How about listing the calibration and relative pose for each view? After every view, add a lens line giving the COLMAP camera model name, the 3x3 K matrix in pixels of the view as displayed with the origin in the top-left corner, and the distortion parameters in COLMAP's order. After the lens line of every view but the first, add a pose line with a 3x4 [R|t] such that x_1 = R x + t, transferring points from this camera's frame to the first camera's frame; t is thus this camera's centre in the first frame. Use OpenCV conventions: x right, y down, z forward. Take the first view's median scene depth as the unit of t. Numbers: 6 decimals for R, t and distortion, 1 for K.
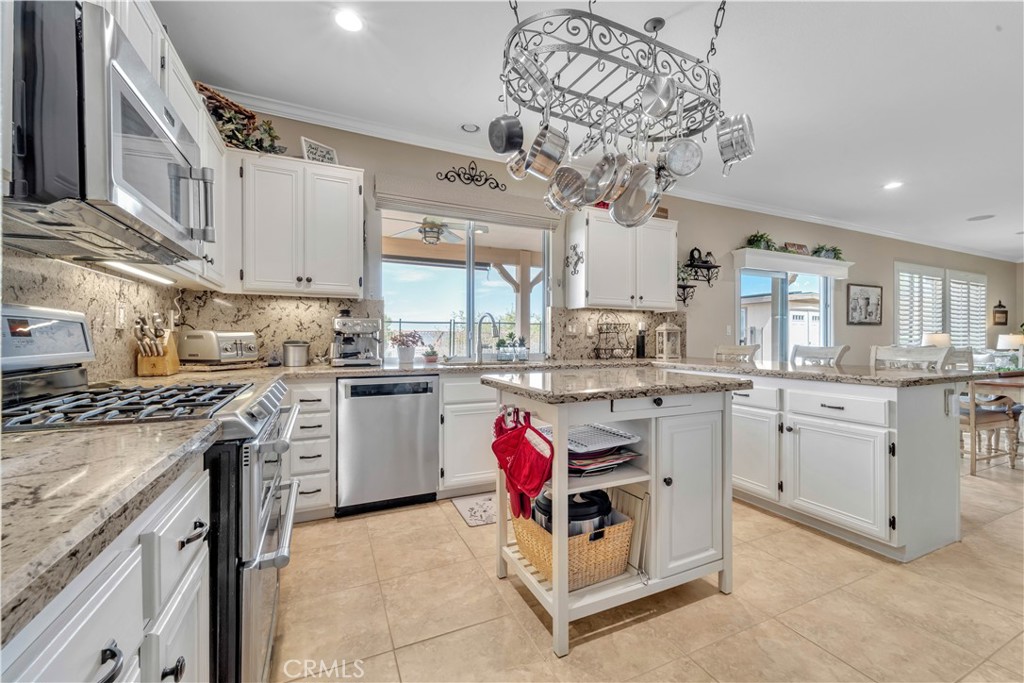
lens RADIAL K [[409.6, 0, 517.3], [0, 409.6, 339.7], [0, 0, 1]] dist [0.005856, -0.001243]
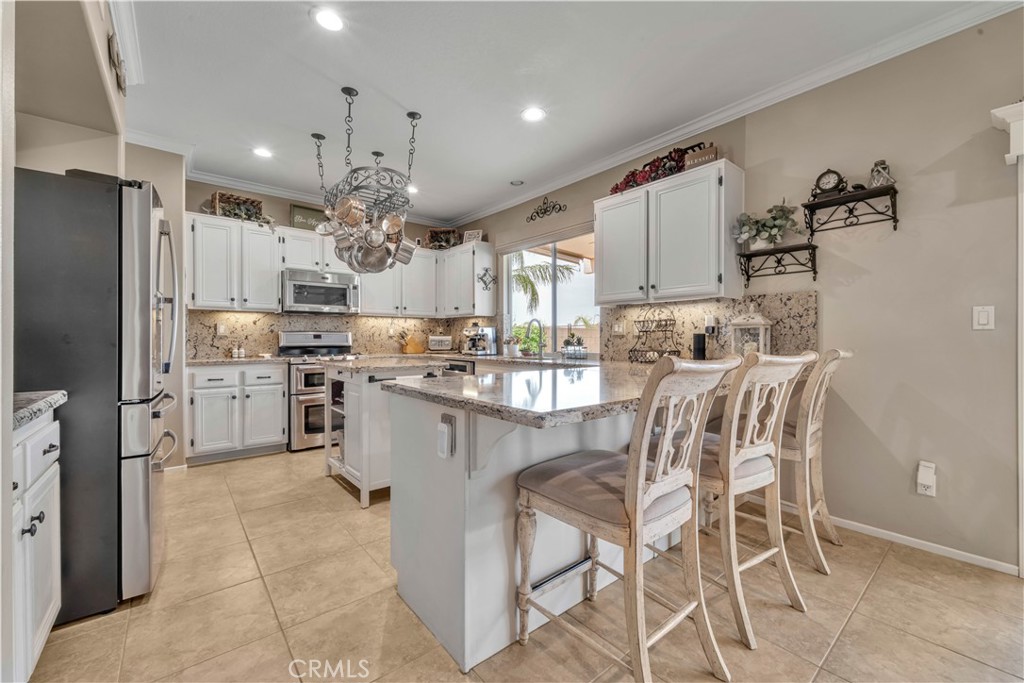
lens RADIAL K [[409.6, 0, 517.4], [0, 409.6, 338.9], [0, 0, 1]] dist [0.005856, -0.001243]
pose [[0.258871, 0.000449, -0.965912, 0.962909], [0.000309, 1.000000, 0.000548, -0.002574], [0.965912, -0.000440, 0.258870, 0.528055]]
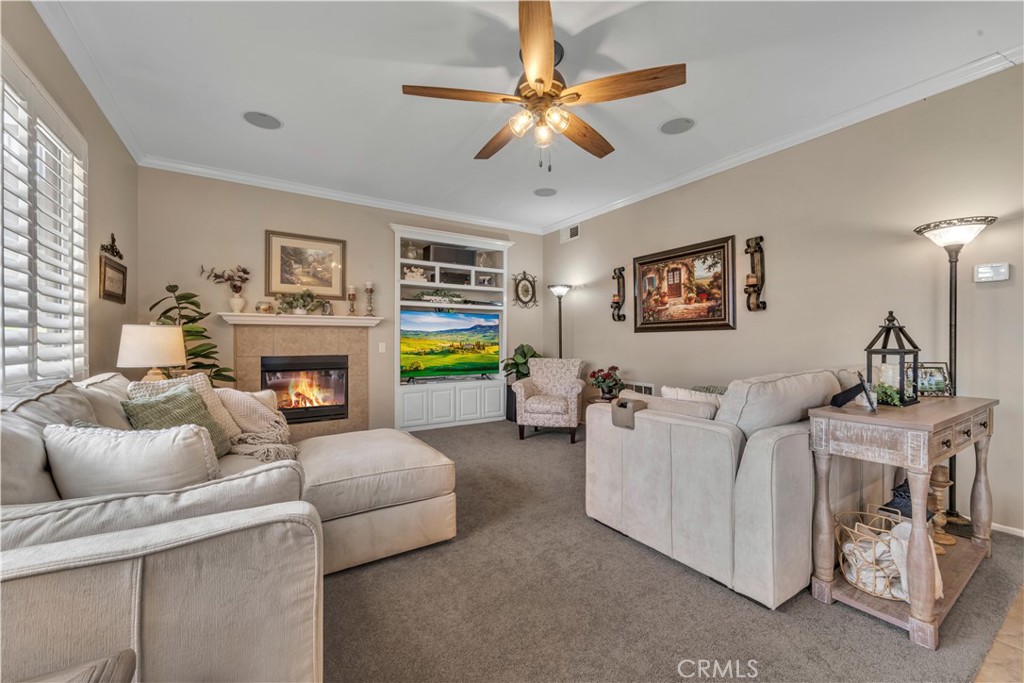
lens RADIAL K [[409.6, 0, 515.5], [0, 409.6, 339.5], [0, 0, 1]] dist [0.005856, -0.001243]
pose [[-0.134667, 0.004583, 0.990880, 1.673465], [-0.004443, 0.999976, -0.005229, 0.001921], [-0.990881, -0.005107, -0.134643, 1.531715]]
